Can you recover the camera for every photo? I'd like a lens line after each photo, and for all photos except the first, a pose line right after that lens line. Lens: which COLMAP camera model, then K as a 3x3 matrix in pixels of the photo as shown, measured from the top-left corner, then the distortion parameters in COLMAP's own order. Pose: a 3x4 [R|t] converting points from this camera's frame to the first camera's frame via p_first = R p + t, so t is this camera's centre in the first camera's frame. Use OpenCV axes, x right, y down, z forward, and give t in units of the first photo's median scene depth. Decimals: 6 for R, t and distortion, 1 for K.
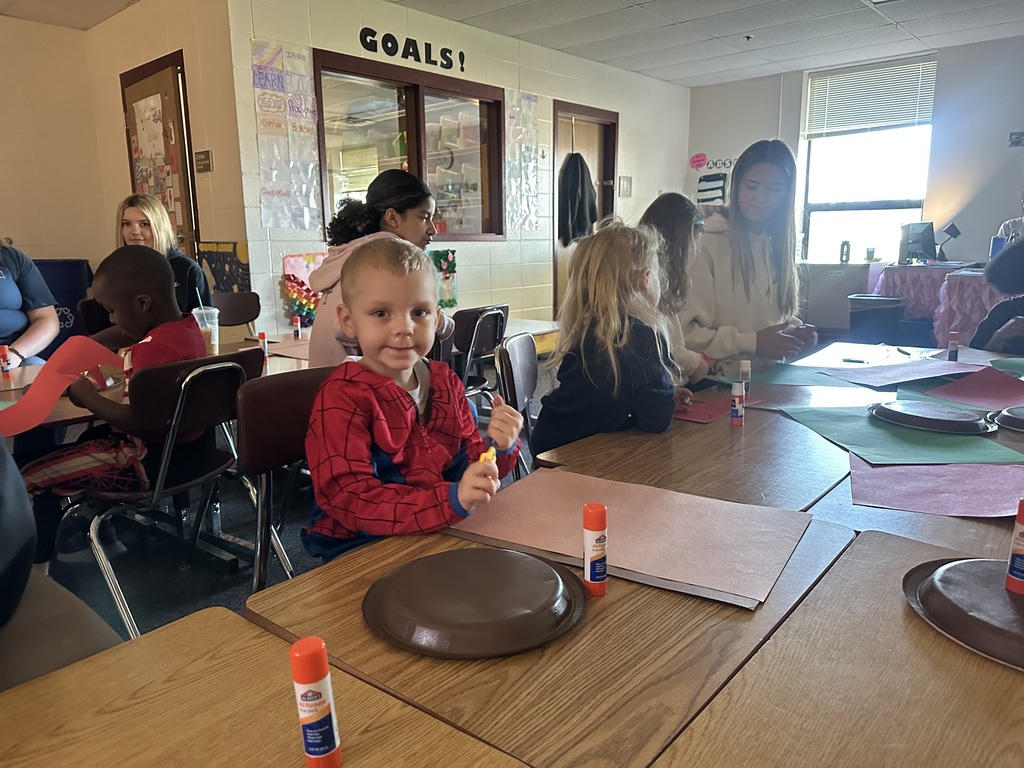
lens RADIAL K [[717.4, 0, 512.0], [0, 717.4, 384.0], [0, 0, 1]] dist [-0.001905, 0.001039]
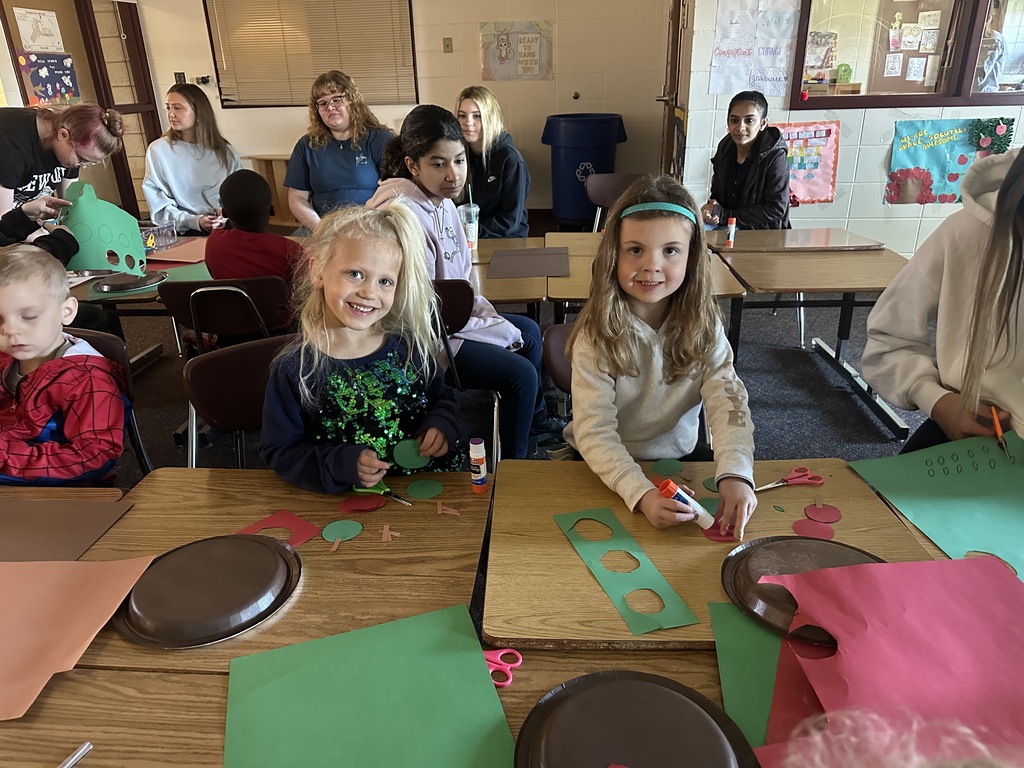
lens RADIAL K [[717.4, 0, 512.0], [0, 717.4, 384.0], [0, 0, 1]] dist [-0.001905, 0.001039]
pose [[0.591476, 0.321437, -0.739482, 0.283074], [-0.138786, 0.944002, 0.299330, -0.105044], [0.794289, -0.074417, 0.602966, 0.217224]]
